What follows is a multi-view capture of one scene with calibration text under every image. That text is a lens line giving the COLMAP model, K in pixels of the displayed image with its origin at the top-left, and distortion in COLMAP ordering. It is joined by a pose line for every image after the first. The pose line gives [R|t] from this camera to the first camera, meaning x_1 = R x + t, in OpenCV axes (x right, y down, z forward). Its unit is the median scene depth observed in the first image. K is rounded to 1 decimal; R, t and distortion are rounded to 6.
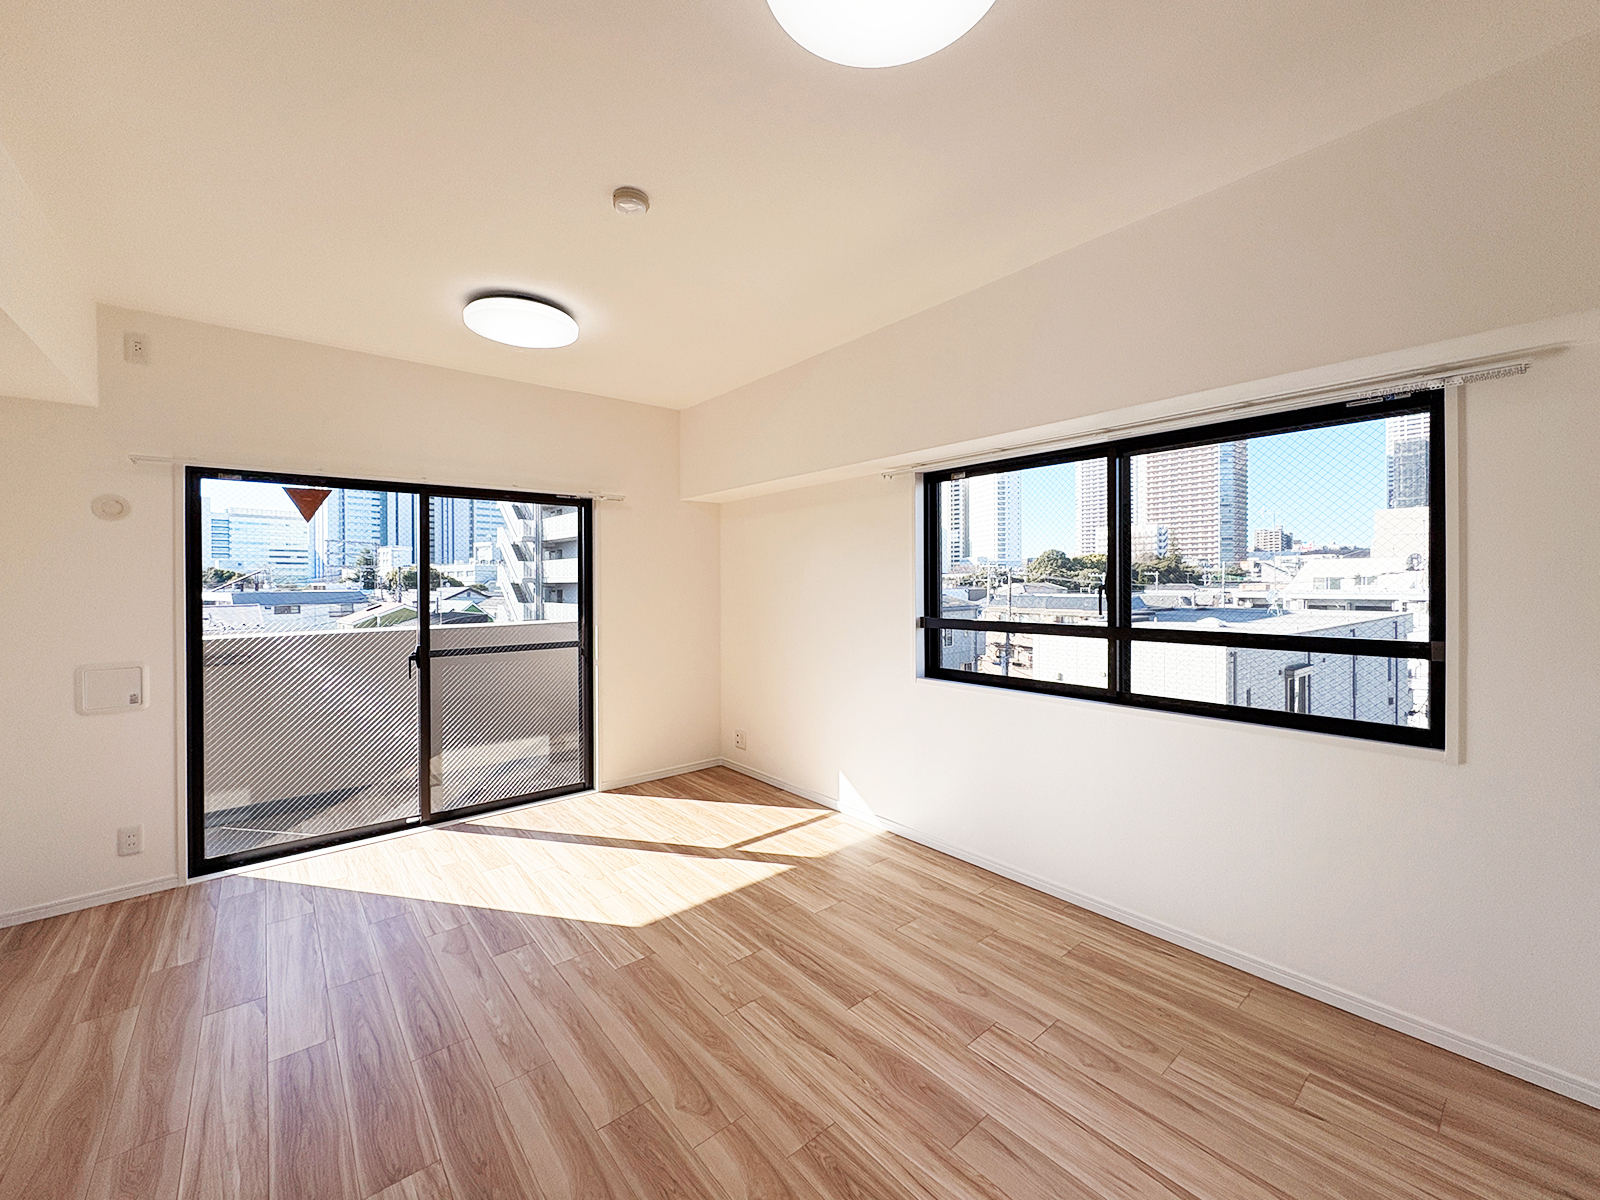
lens RADIAL K [[644.6, 0, 834.6], [0, 644.6, 577.7], [0, 0, 1]] dist [0.000388, 0.000107]
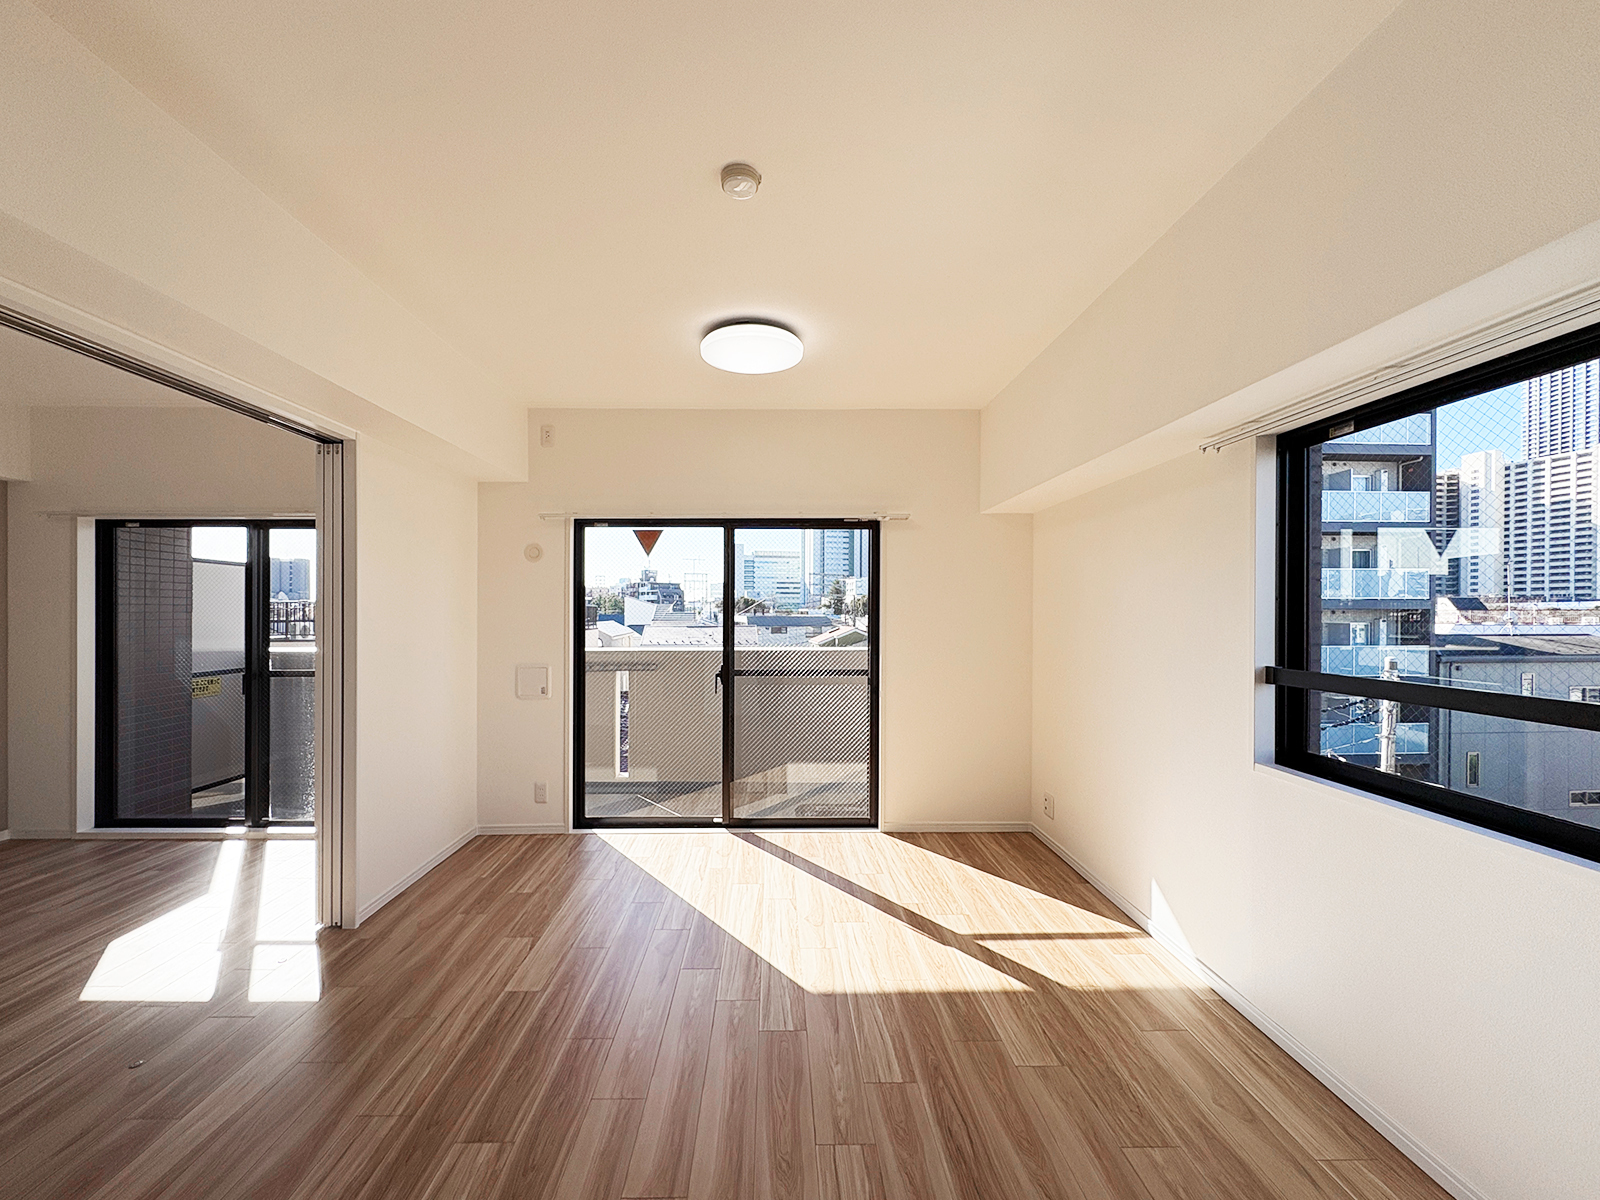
lens RADIAL K [[677.4, 0, 781.1], [0, 677.4, 610.5], [0, 0, 1]] dist [-0.000021, 0.000281]
pose [[0.756993, 0.007564, -0.653380, 0.217140], [-0.002293, 0.999958, 0.008919, 0.002167], [0.653419, -0.005254, 0.756978, 0.209547]]
